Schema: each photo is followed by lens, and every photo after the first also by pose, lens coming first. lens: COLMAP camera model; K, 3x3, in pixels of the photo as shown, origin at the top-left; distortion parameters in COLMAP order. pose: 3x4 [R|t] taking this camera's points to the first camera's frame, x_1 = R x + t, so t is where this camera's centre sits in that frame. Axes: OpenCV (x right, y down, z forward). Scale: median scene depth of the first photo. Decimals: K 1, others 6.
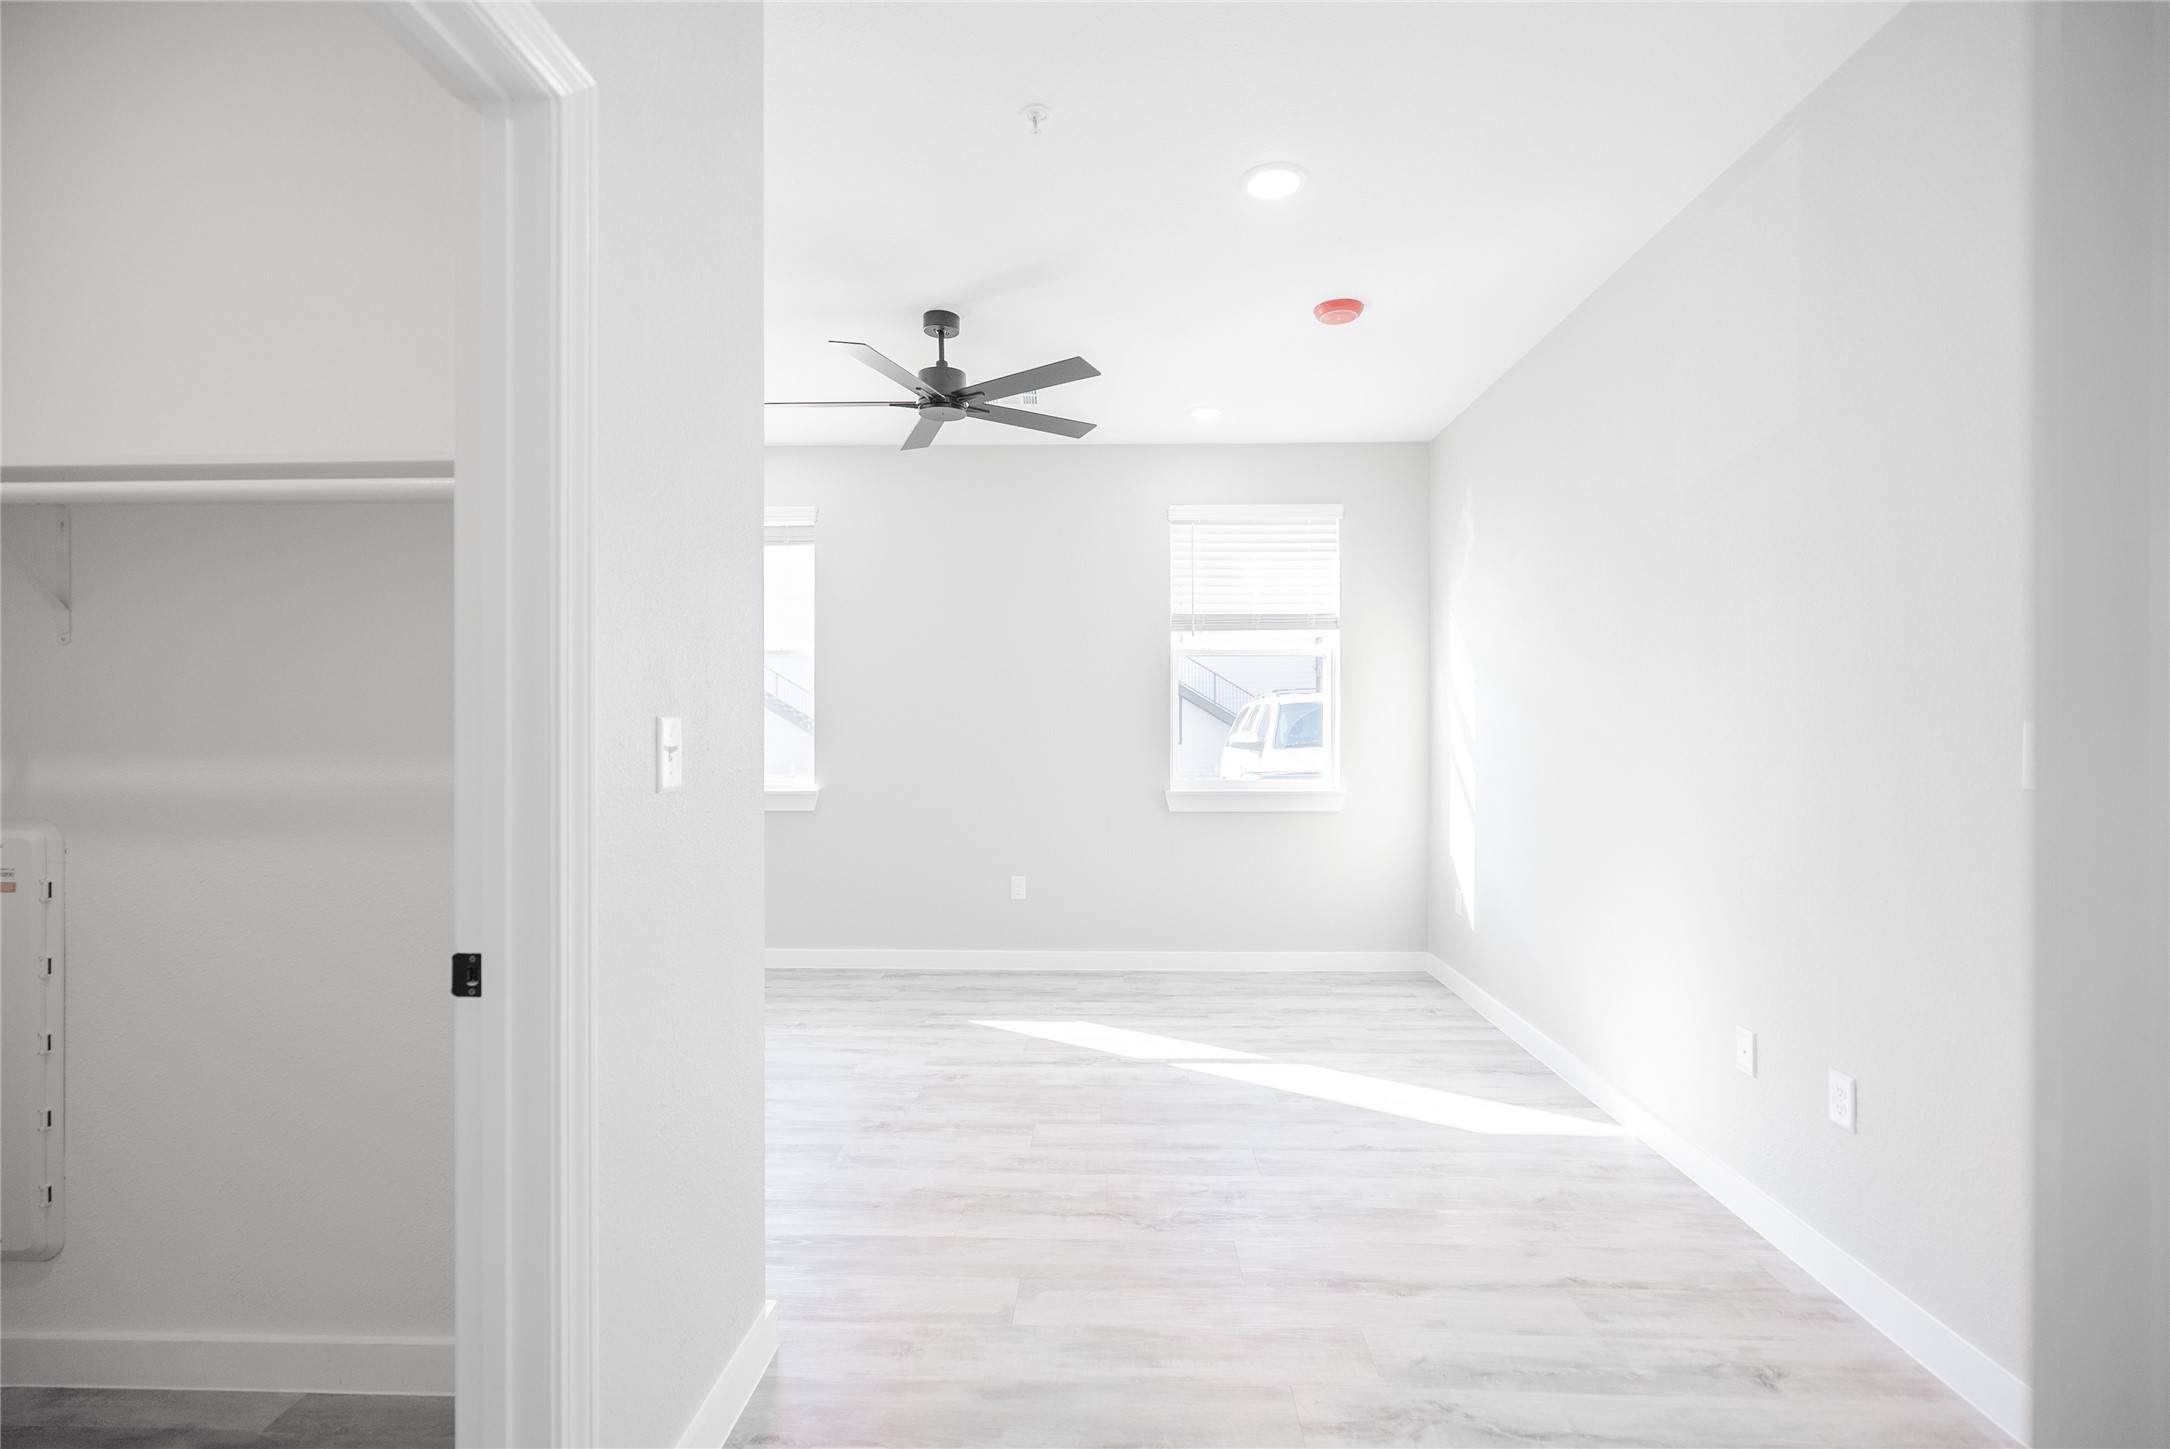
lens RADIAL K [[982.8, 0, 1100.4], [0, 982.8, 729.0], [0, 0, 1]] dist [-0.009128, 0.002810]
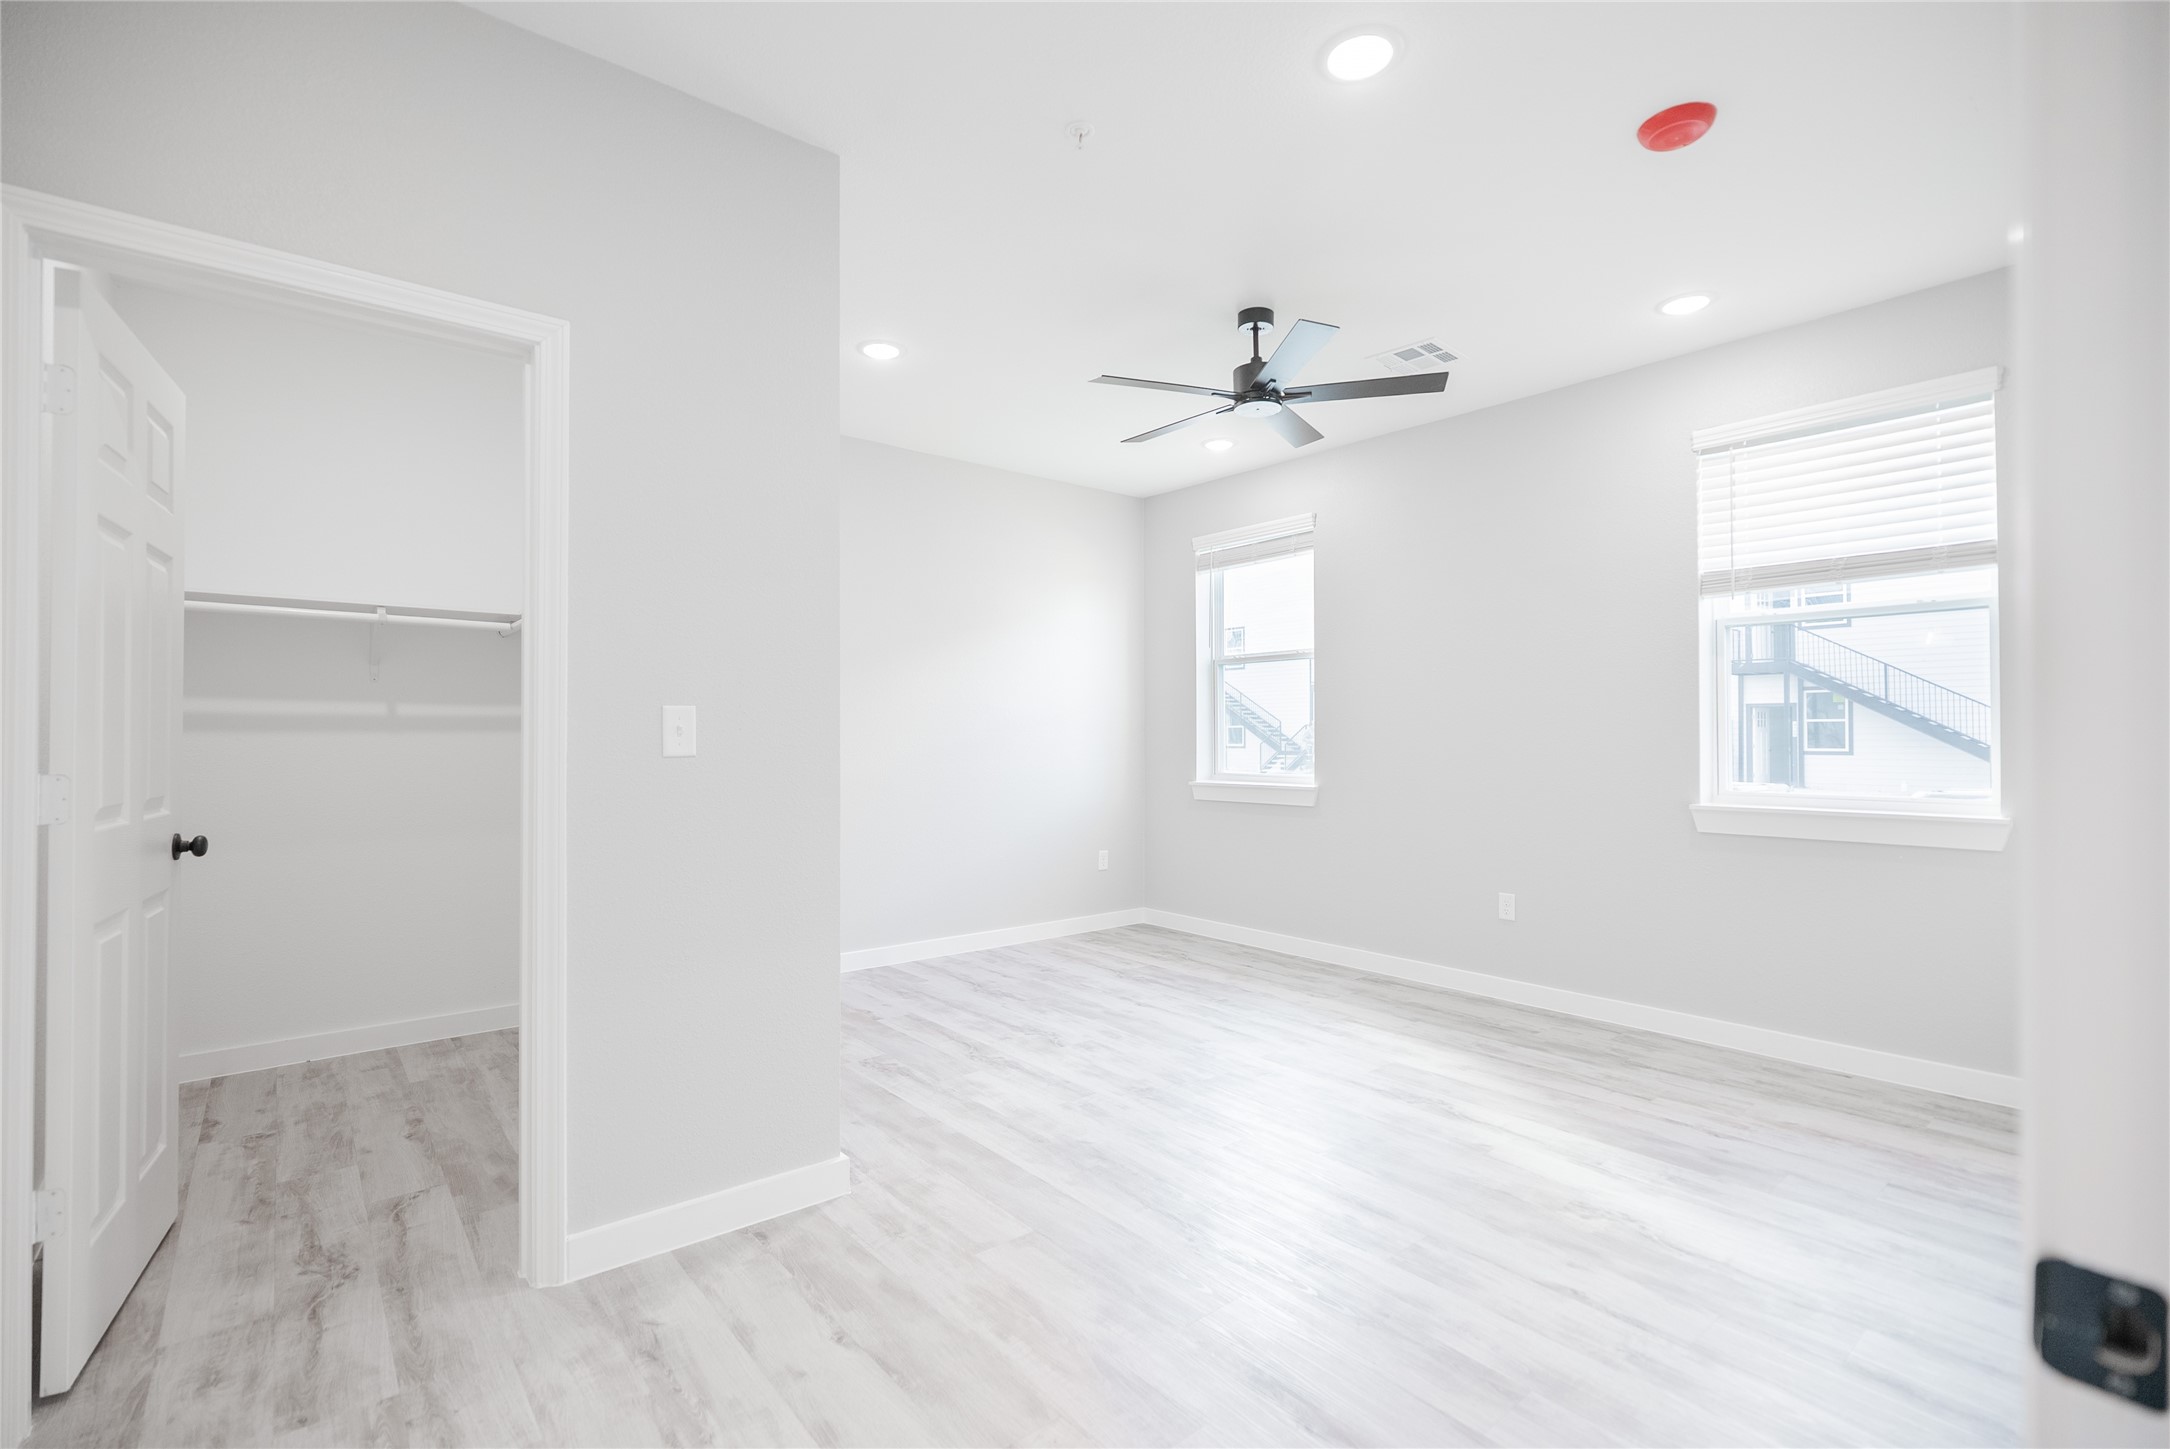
lens RADIAL K [[982.8, 0, 1101.8], [0, 982.8, 731.1], [0, 0, 1]] dist [-0.009128, 0.002810]
pose [[0.662537, -0.002662, -0.749025, 0.413005], [-0.001642, 0.999986, -0.005007, 0.012206], [0.749027, 0.004547, 0.662523, 0.186195]]
